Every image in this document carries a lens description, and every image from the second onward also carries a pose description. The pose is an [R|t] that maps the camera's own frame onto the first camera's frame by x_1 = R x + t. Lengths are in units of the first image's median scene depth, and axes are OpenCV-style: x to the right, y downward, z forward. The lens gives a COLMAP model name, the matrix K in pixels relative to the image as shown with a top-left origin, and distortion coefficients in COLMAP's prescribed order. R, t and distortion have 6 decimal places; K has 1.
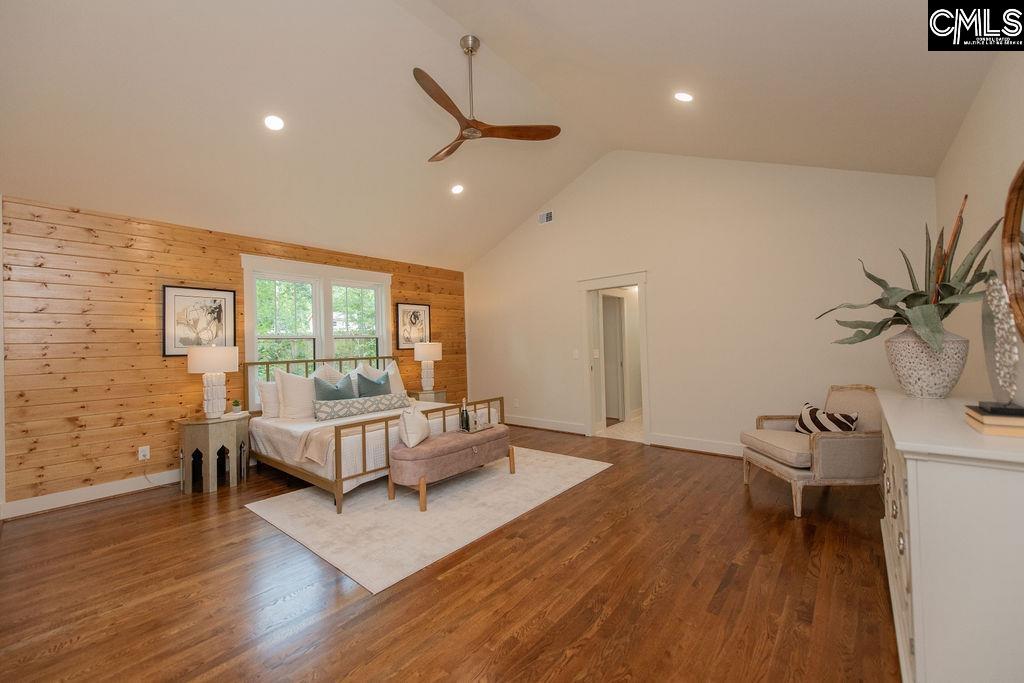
lens RADIAL K [[395.0, 0, 511.8], [0, 395.0, 337.2], [0, 0, 1]] dist [-0.008719, -0.000337]
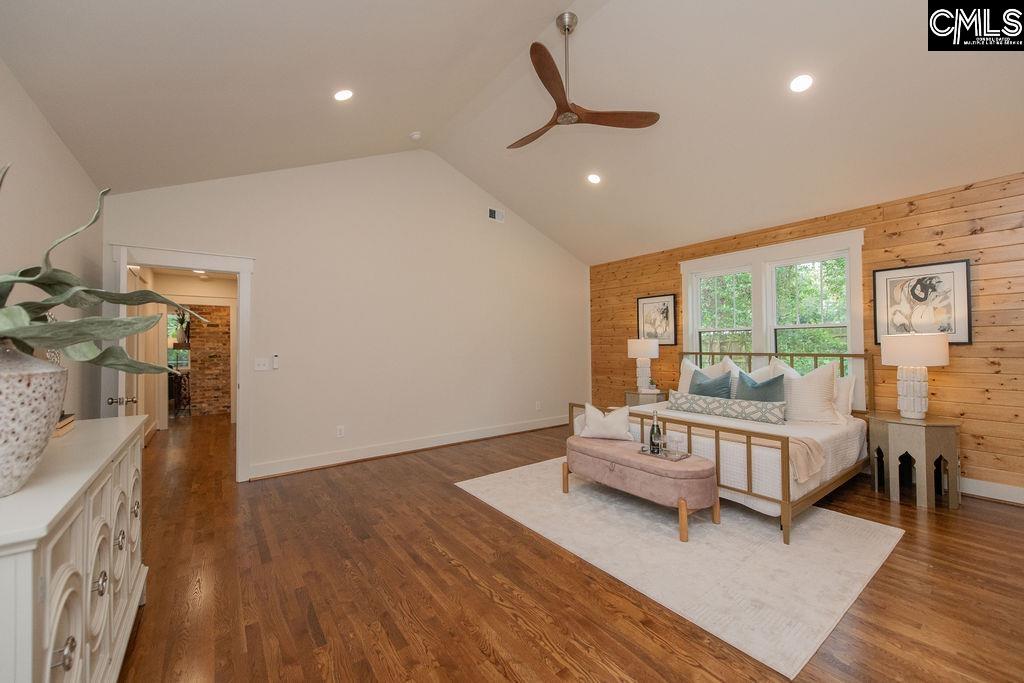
lens RADIAL K [[395.0, 0, 511.8], [0, 395.0, 337.2], [0, 0, 1]] dist [-0.008719, -0.000337]
pose [[-0.221995, 0.004542, -0.975037, 0.596898], [0.028657, 0.999588, -0.001868, 0.005316], [0.974627, -0.028356, -0.222034, 0.761710]]
